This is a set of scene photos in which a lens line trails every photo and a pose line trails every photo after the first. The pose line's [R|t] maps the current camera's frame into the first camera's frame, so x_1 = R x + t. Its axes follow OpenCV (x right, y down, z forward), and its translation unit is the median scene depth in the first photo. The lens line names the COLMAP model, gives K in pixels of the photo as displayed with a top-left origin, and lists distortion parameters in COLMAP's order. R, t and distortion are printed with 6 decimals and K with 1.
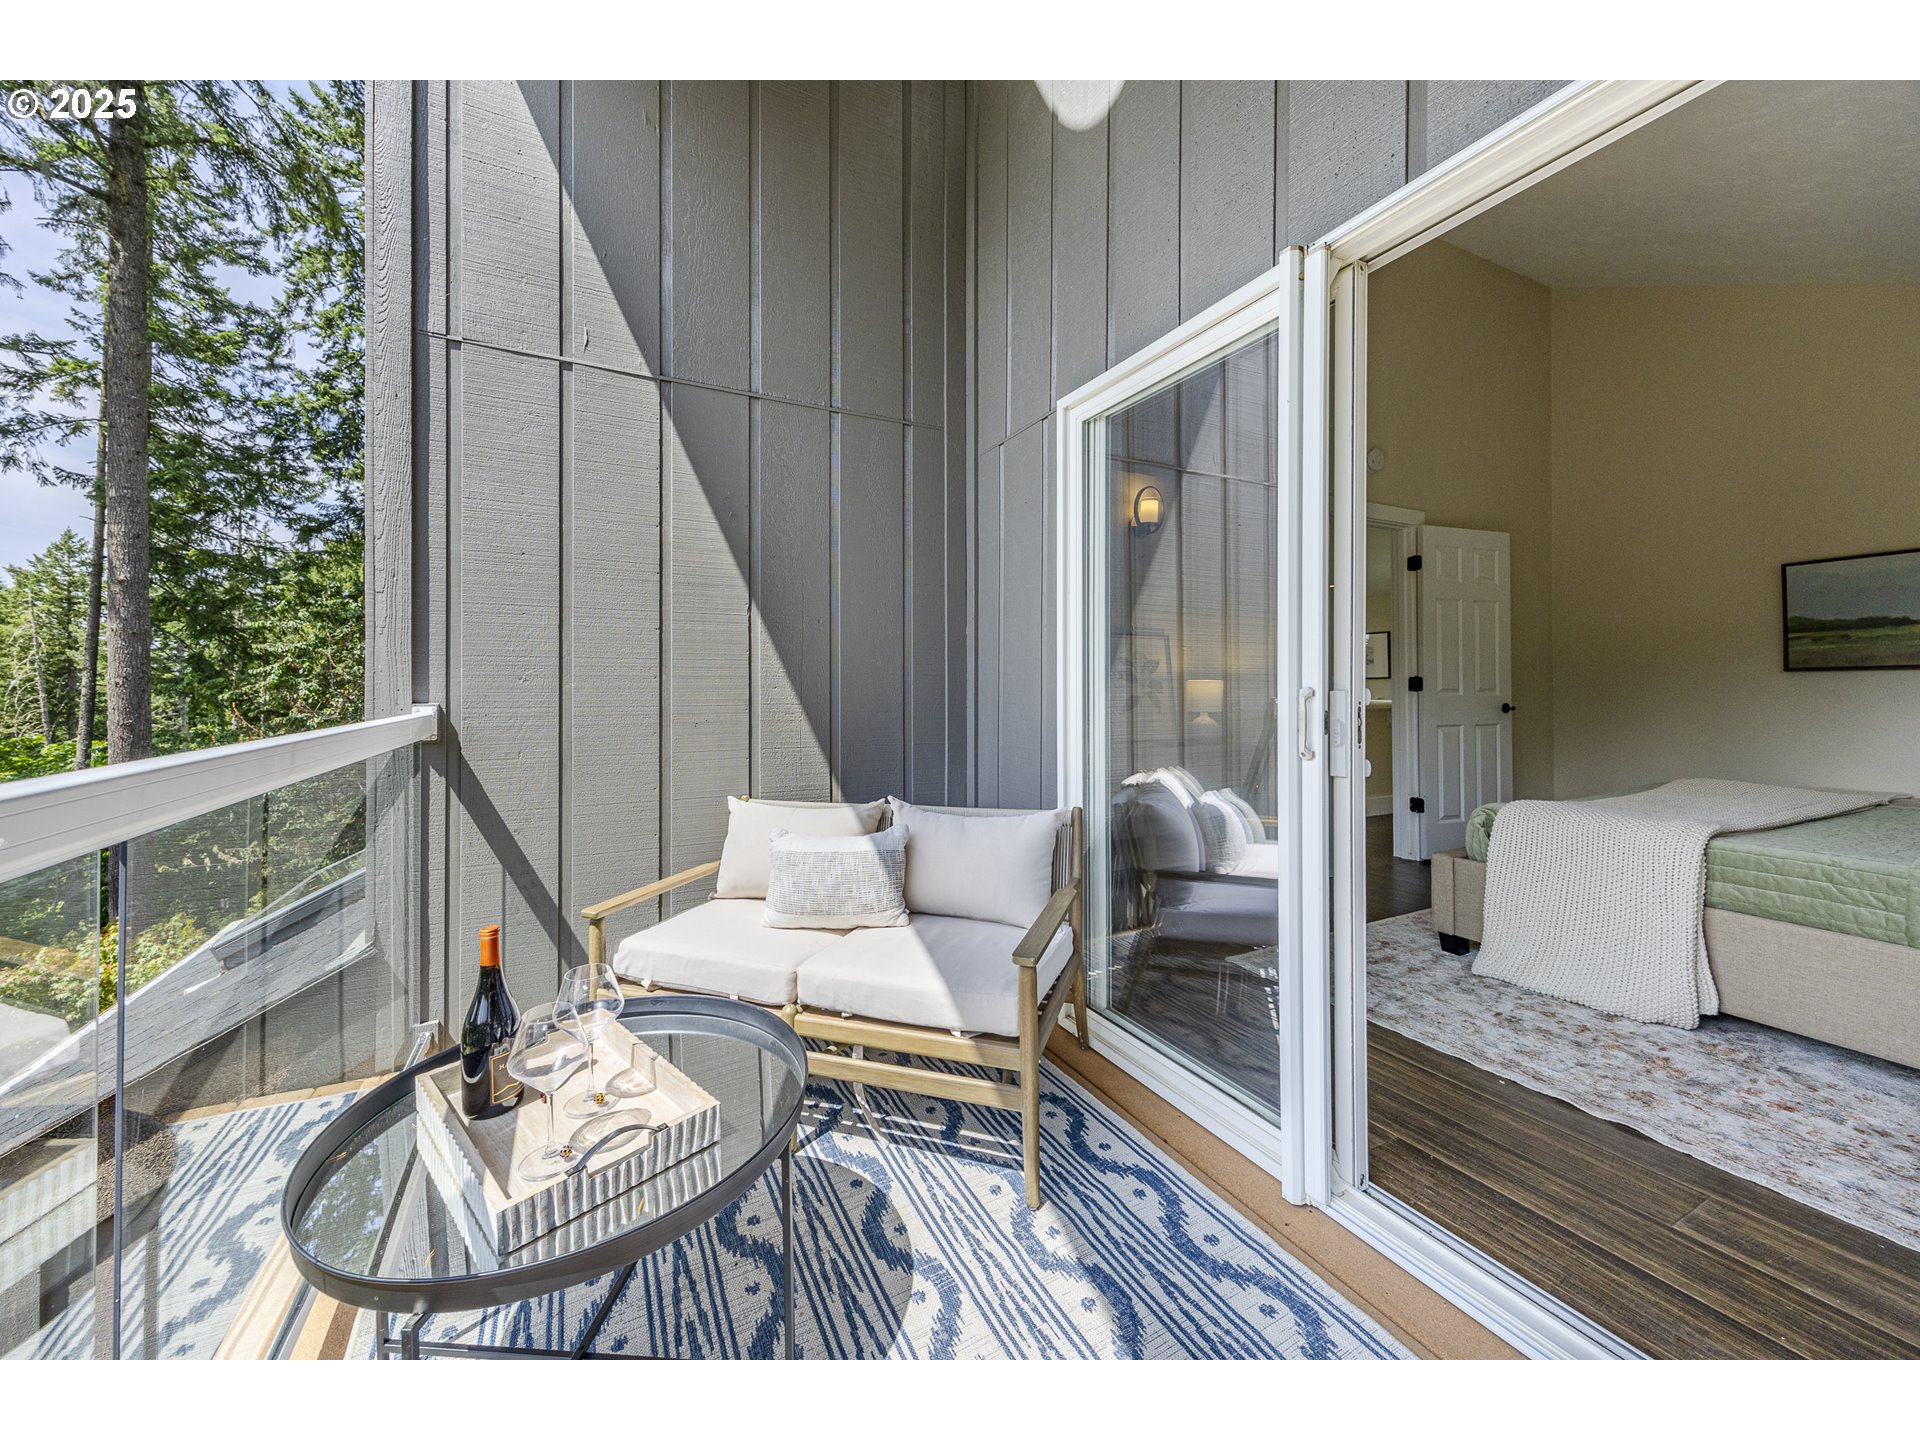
lens RADIAL K [[759.9, 0, 943.6], [0, 759.9, 702.9], [0, 0, 1]] dist [0.002883, -0.000928]
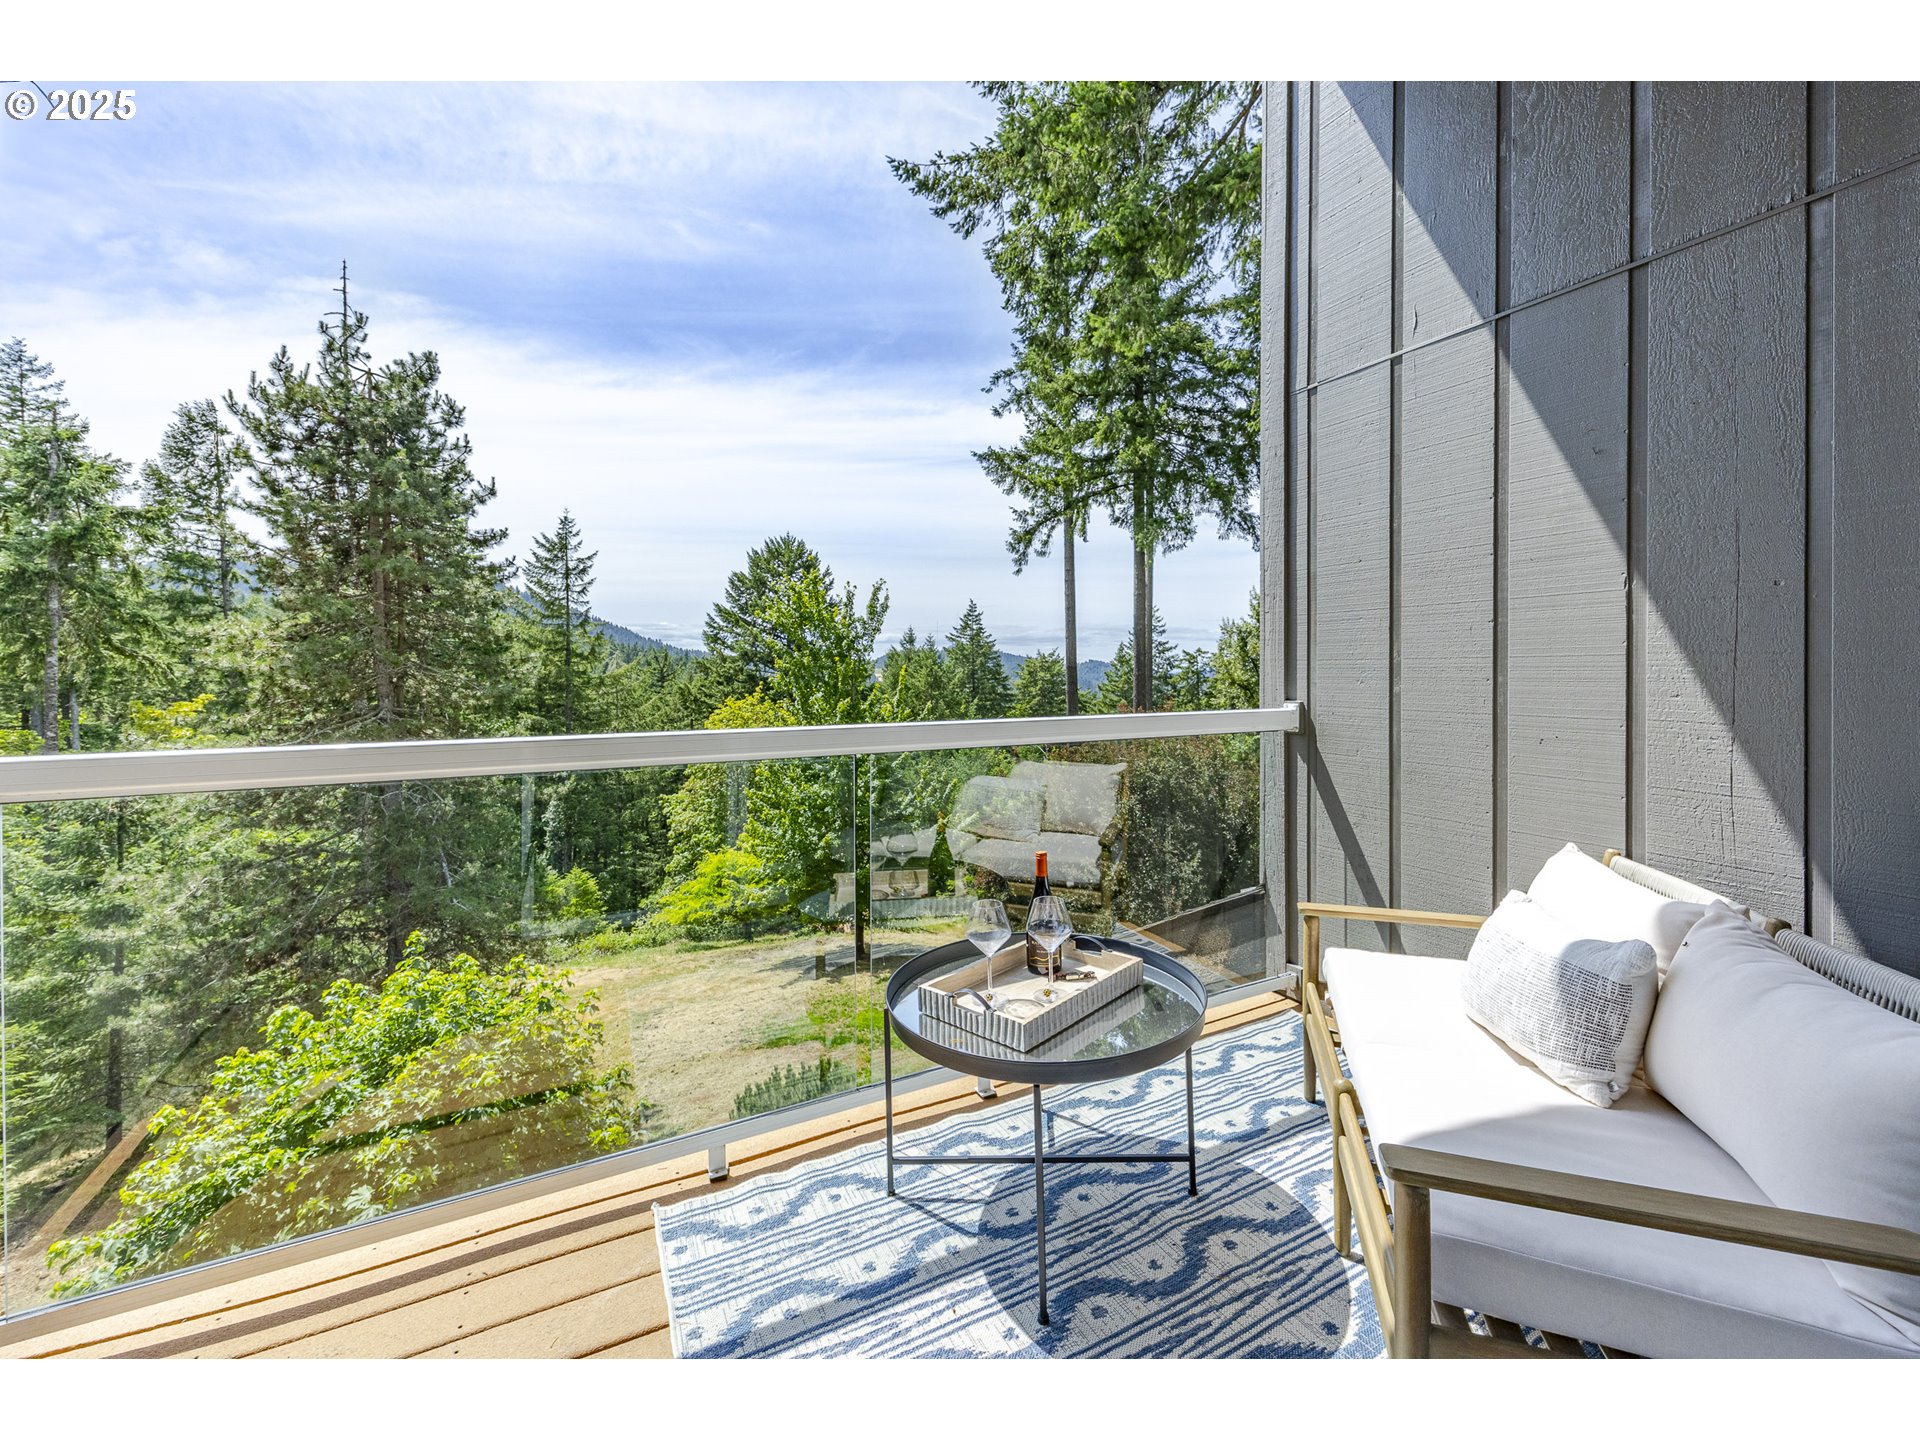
lens RADIAL K [[759.9, 0, 938.4], [0, 759.9, 677.1], [0, 0, 1]] dist [0.002883, -0.000928]
pose [[-0.033982, 0.012162, -0.999348, 0.657581], [-0.011564, 0.999854, 0.012561, -0.054469], [0.999356, 0.011983, -0.033836, 0.578944]]
